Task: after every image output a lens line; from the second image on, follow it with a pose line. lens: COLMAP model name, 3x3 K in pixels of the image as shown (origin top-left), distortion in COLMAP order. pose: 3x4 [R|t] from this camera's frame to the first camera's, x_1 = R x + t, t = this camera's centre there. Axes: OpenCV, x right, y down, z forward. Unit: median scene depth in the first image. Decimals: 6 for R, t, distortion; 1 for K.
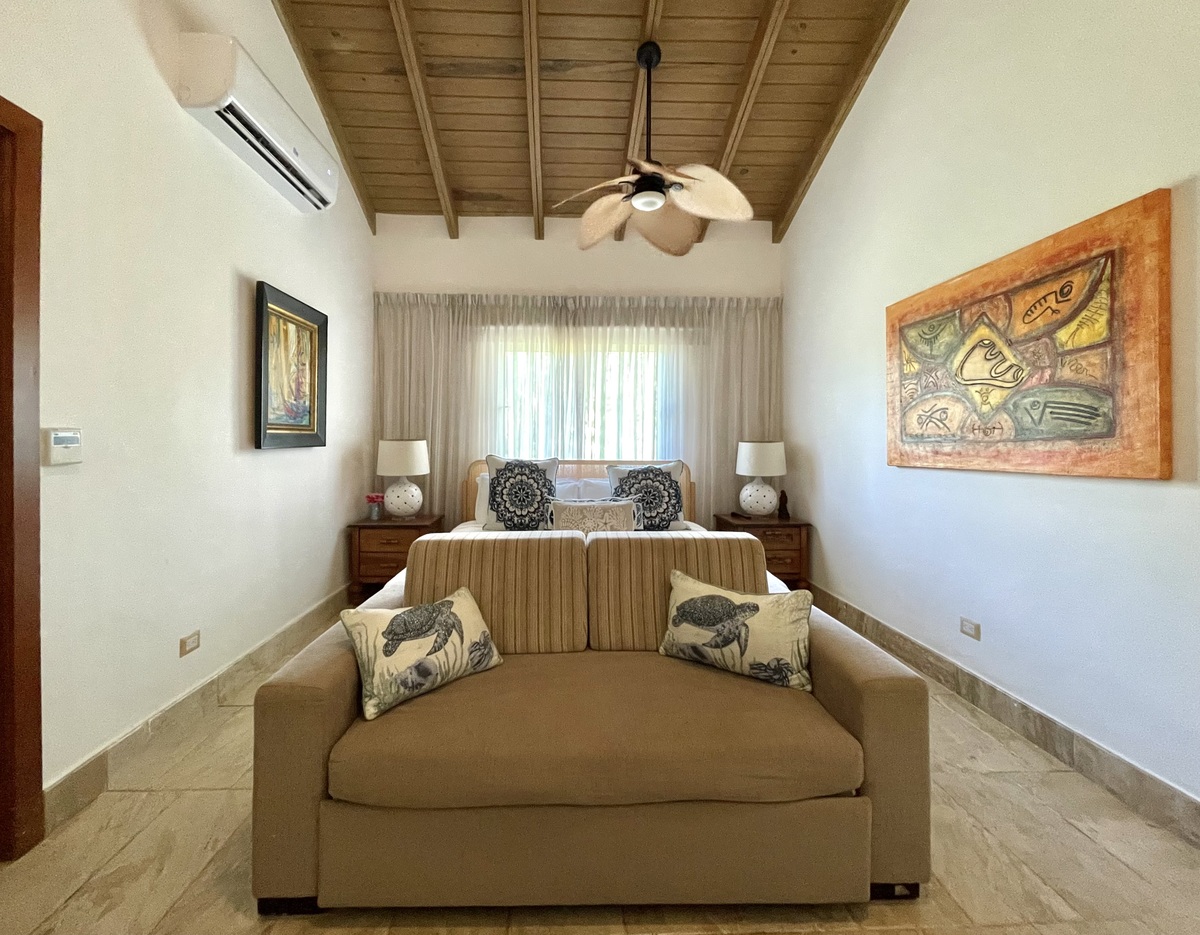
lens RADIAL K [[518.1, 0, 596.2], [0, 518.1, 470.0], [0, 0, 1]] dist [0.002486, -0.004923]
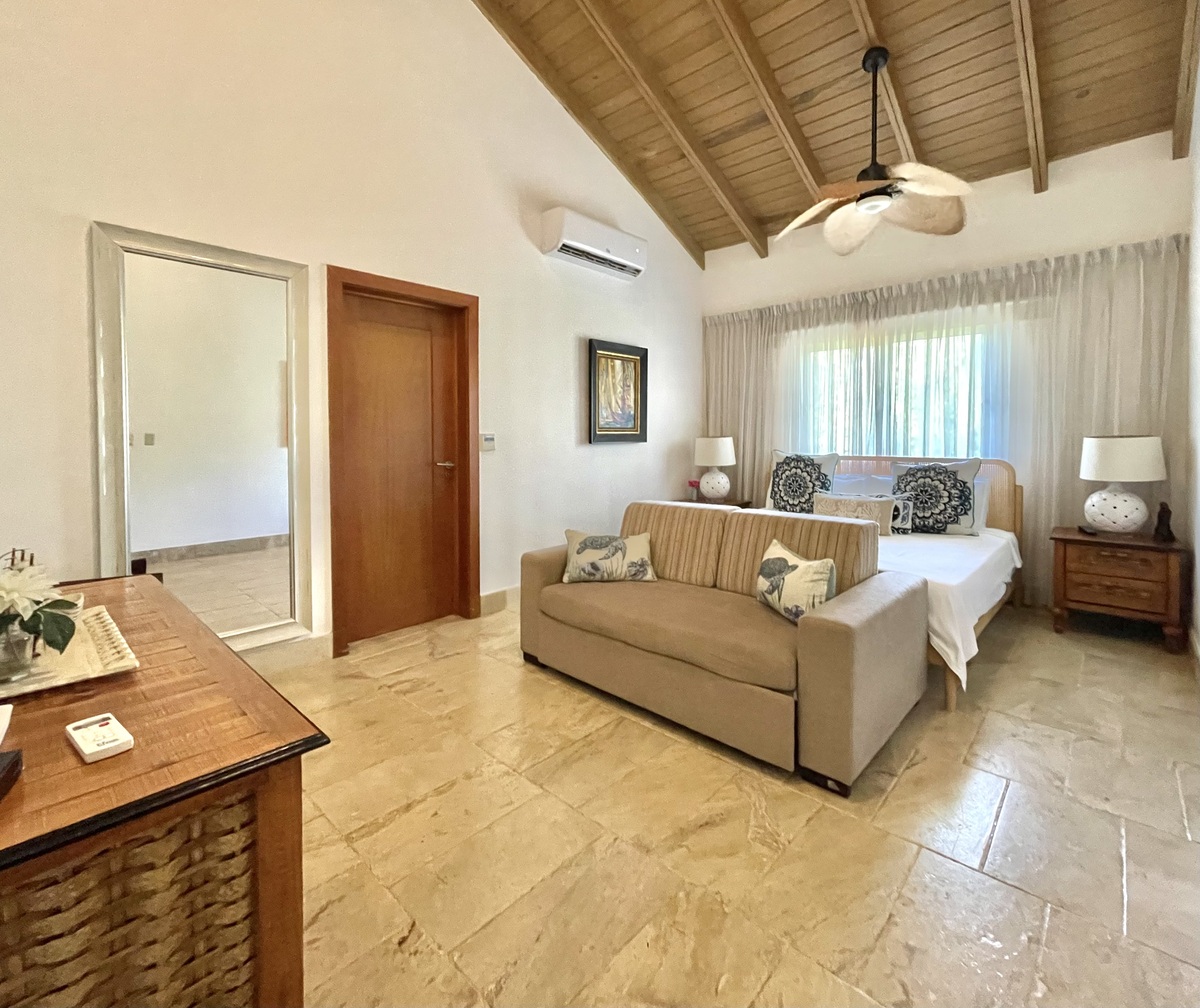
lens RADIAL K [[555.7, 0, 600.0], [0, 555.7, 504.0], [0, 0, 1]] dist [-0.002179, -0.000627]
pose [[0.707769, 0.078877, -0.702027, 0.397359], [-0.032295, 0.996321, 0.079383, 0.005010], [0.705705, -0.033513, 0.707712, -0.138537]]
